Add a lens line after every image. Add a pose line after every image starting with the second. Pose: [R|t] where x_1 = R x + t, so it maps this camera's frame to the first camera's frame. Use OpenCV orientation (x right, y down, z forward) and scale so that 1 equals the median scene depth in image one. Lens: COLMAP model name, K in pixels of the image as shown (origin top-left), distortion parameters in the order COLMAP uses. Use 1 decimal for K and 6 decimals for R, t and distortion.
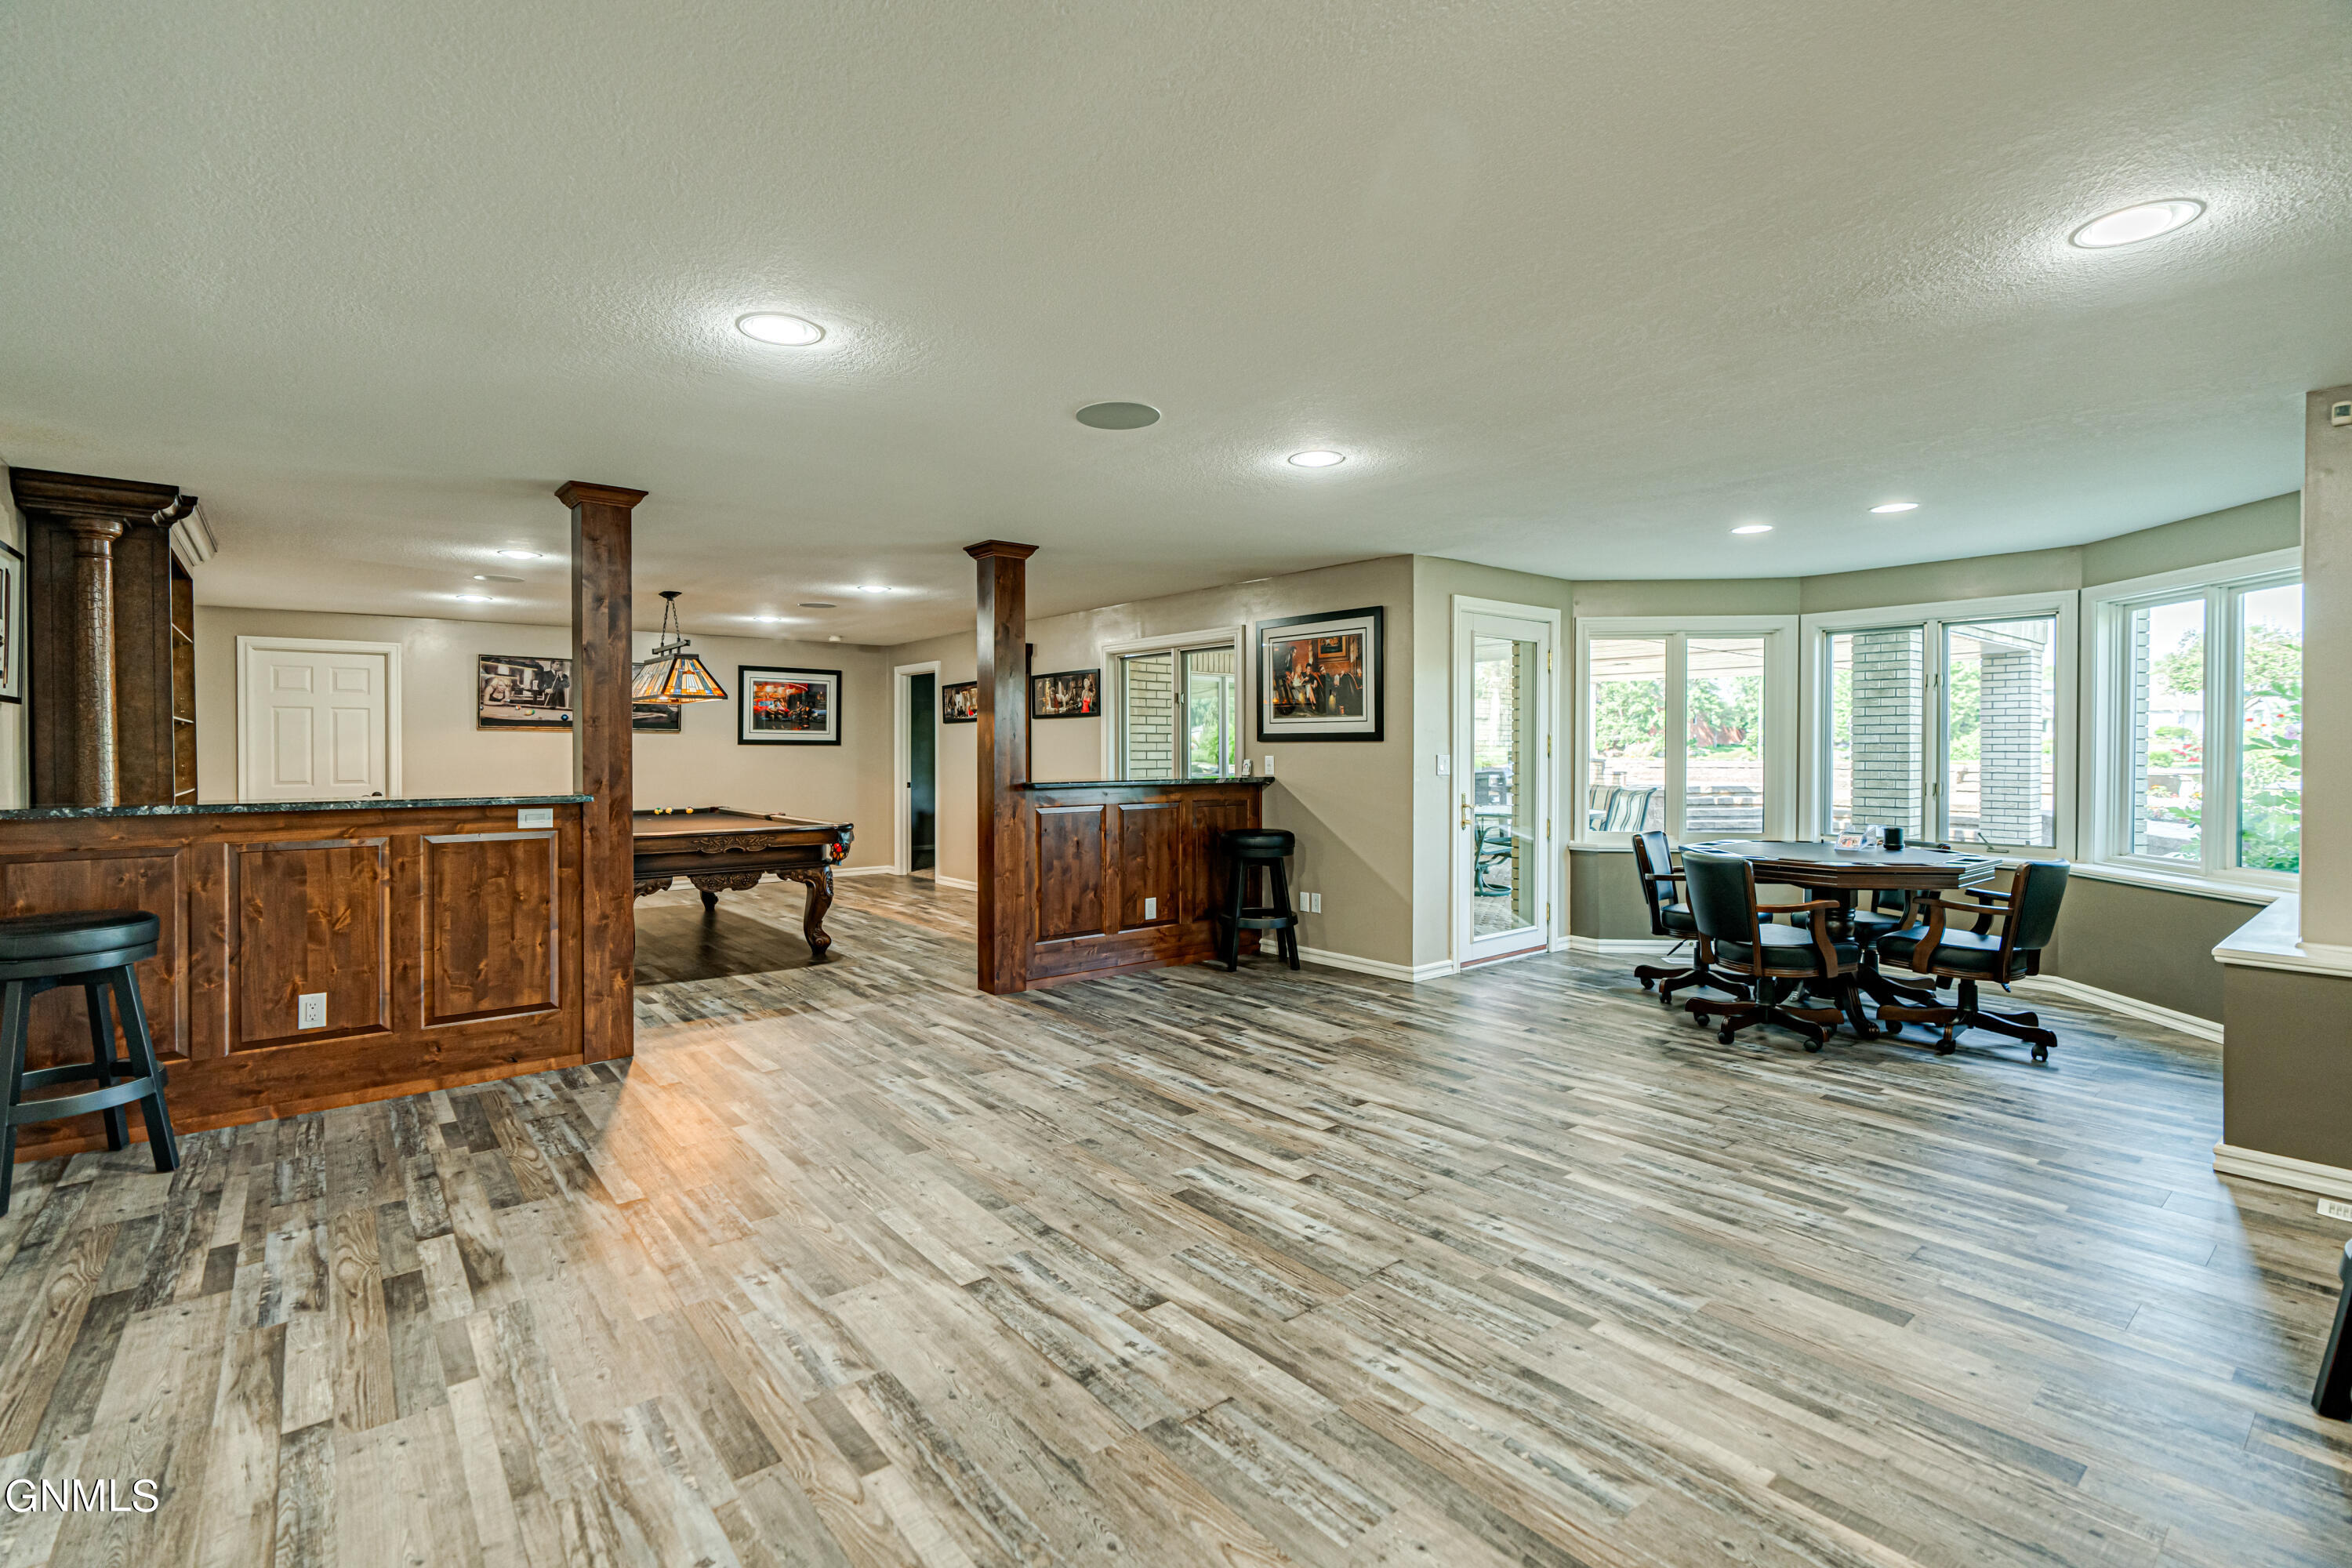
lens RADIAL K [[1074.3, 0, 1169.7], [0, 1074.3, 795.9], [0, 0, 1]] dist [-0.007081, 0.003273]
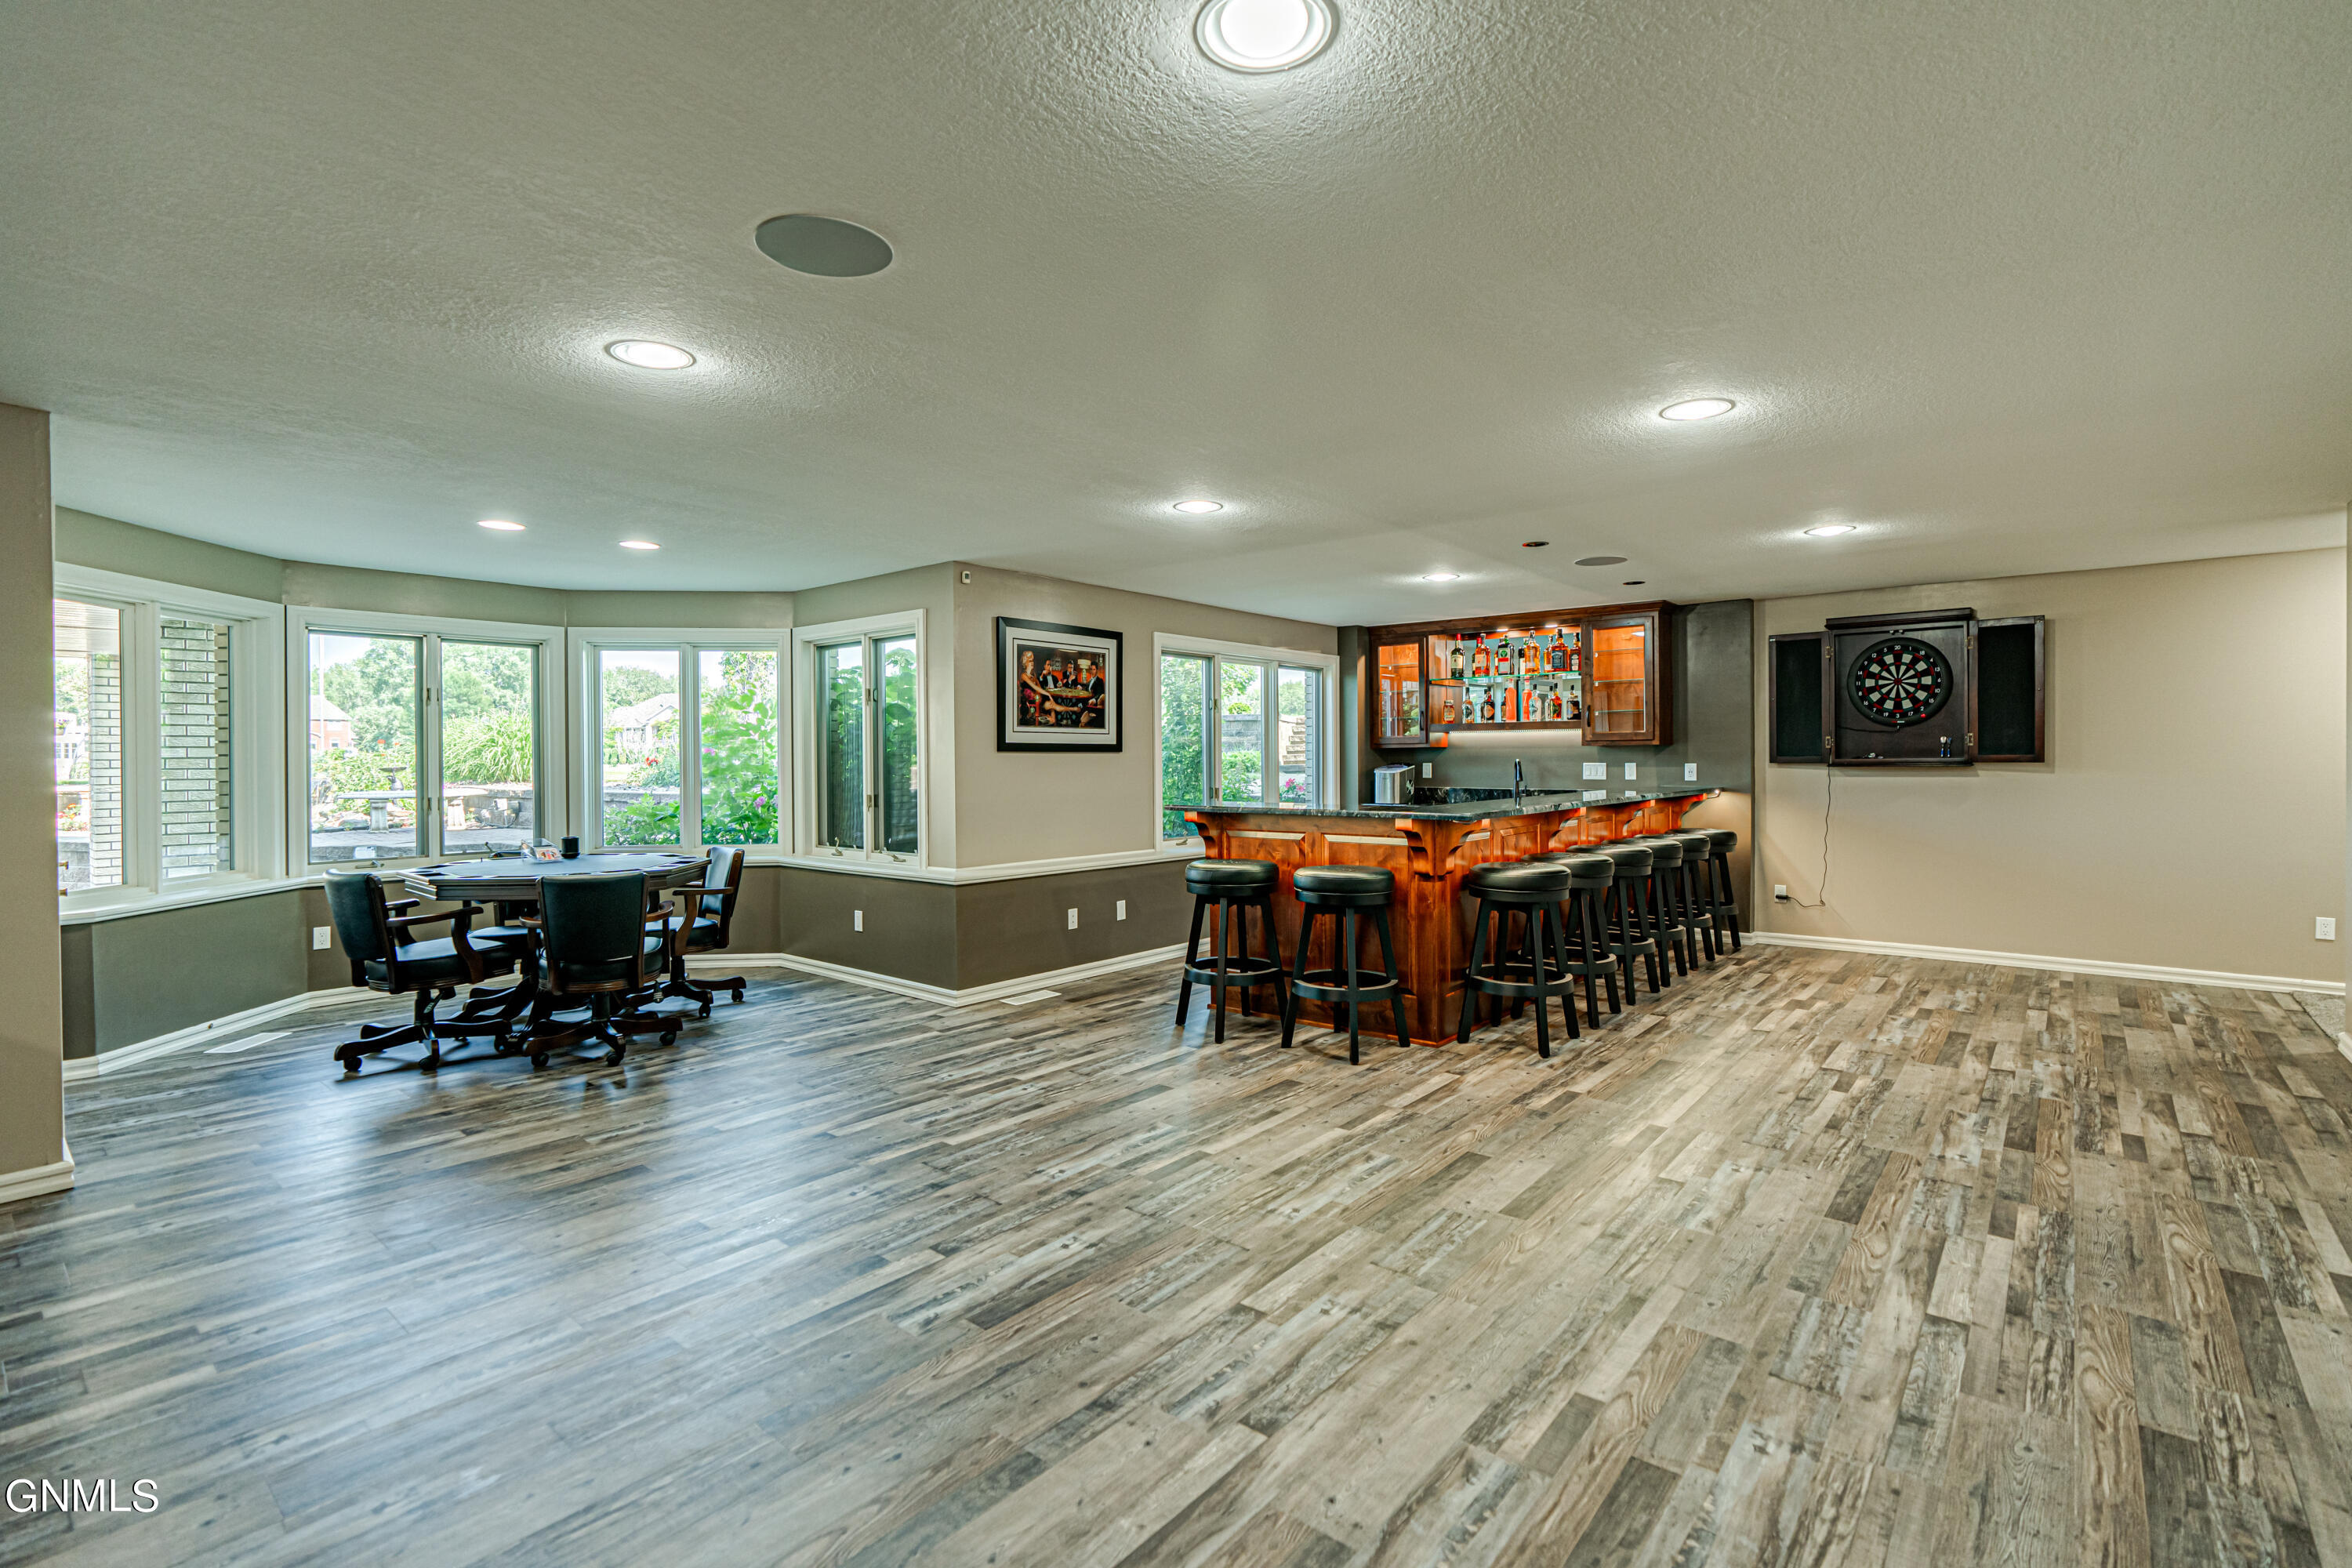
lens RADIAL K [[1074.3, 0, 1201.1], [0, 1074.3, 761.8], [0, 0, 1]] dist [-0.007081, 0.003273]
pose [[-0.207717, -0.001707, 0.978187, -0.873545], [0.048576, 0.998747, 0.012058, -0.047272], [-0.976982, 0.050021, -0.207374, 1.085201]]
